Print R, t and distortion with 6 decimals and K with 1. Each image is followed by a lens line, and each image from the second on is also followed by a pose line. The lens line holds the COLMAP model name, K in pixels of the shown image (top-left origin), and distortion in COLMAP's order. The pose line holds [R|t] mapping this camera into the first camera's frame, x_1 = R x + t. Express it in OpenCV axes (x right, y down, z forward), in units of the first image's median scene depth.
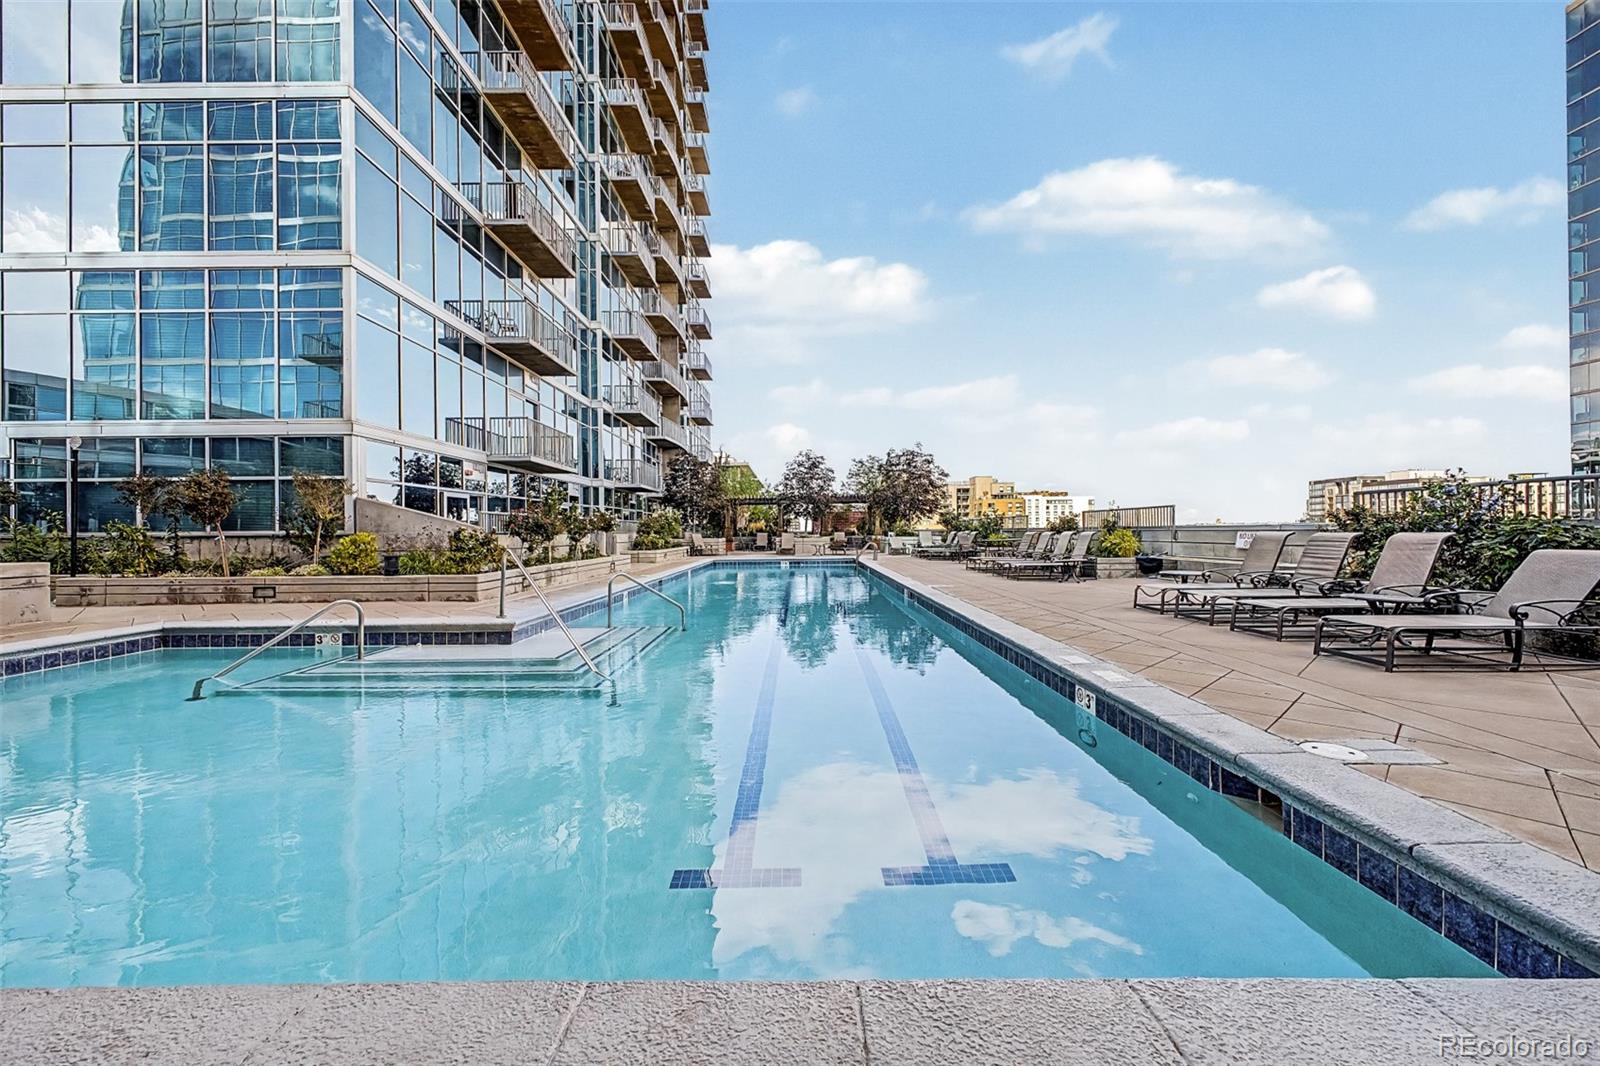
lens RADIAL K [[645.9, 0, 800.0], [0, 645.9, 533.0], [0, 0, 1]] dist [0.001975, 0.000114]
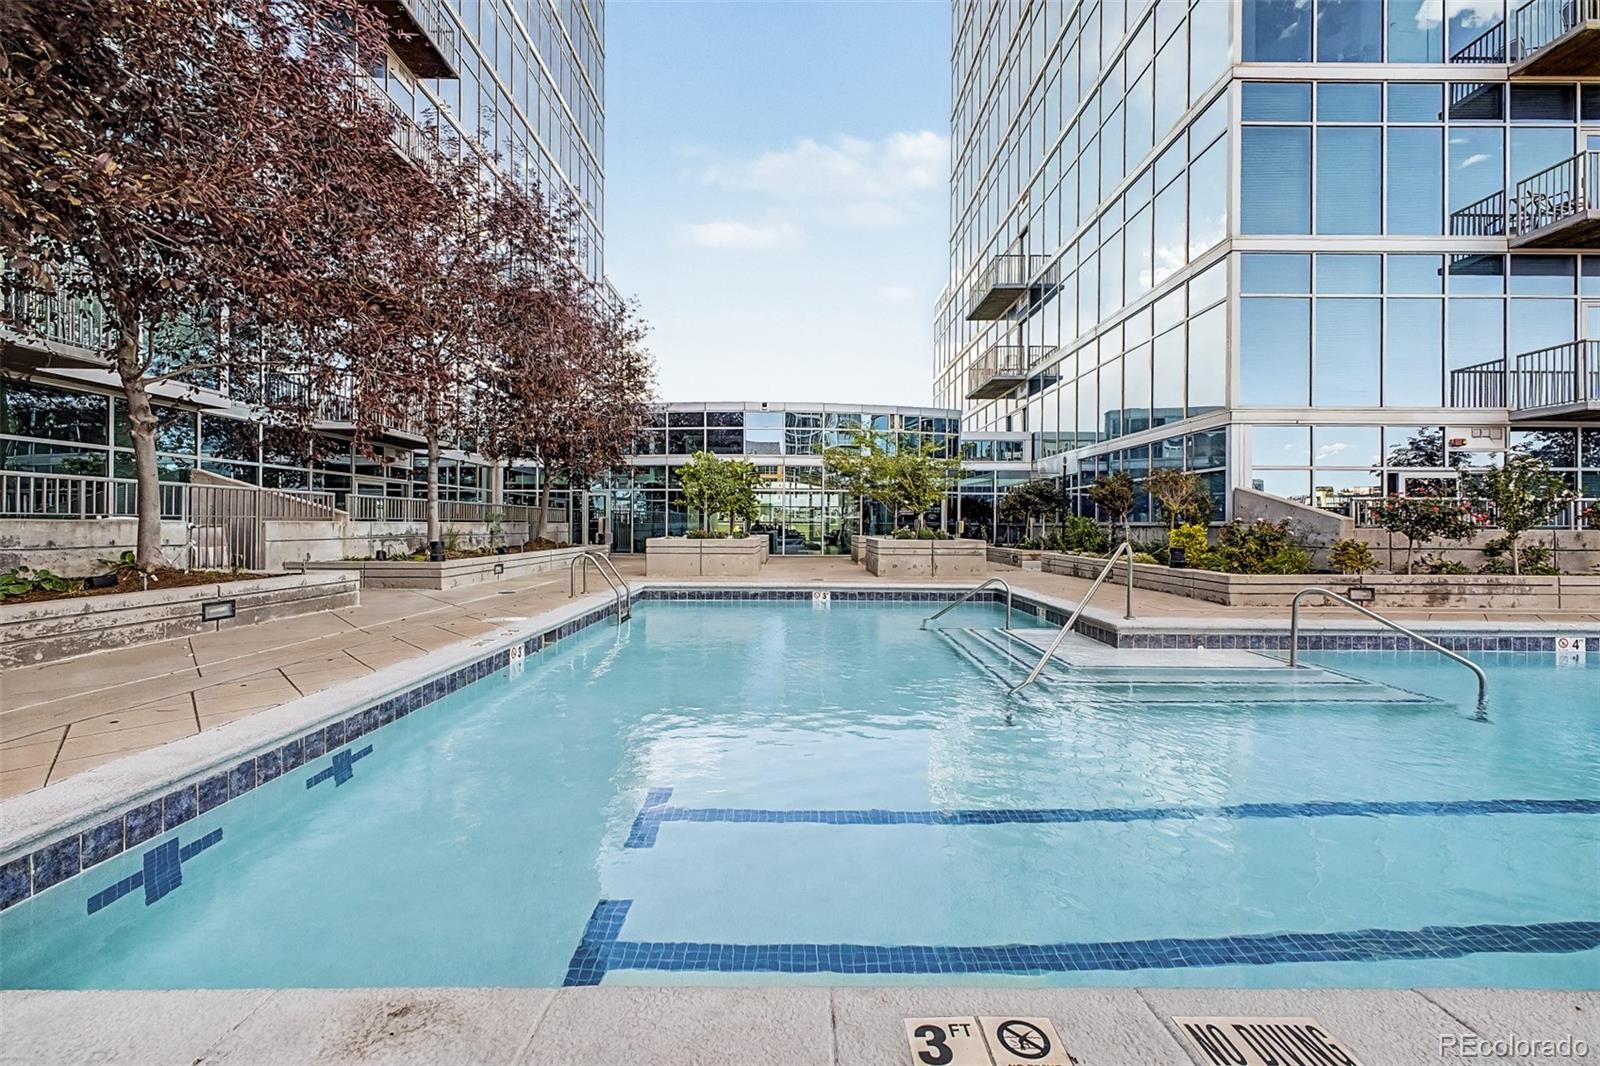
lens RADIAL K [[645.9, 0, 800.0], [0, 645.9, 533.0], [0, 0, 1]] dist [0.001975, 0.000114]
pose [[0.002659, 0.022525, -0.999743, 0.222342], [-0.003744, 0.999739, 0.022515, -0.004853], [0.999989, 0.003683, 0.002743, 0.265476]]
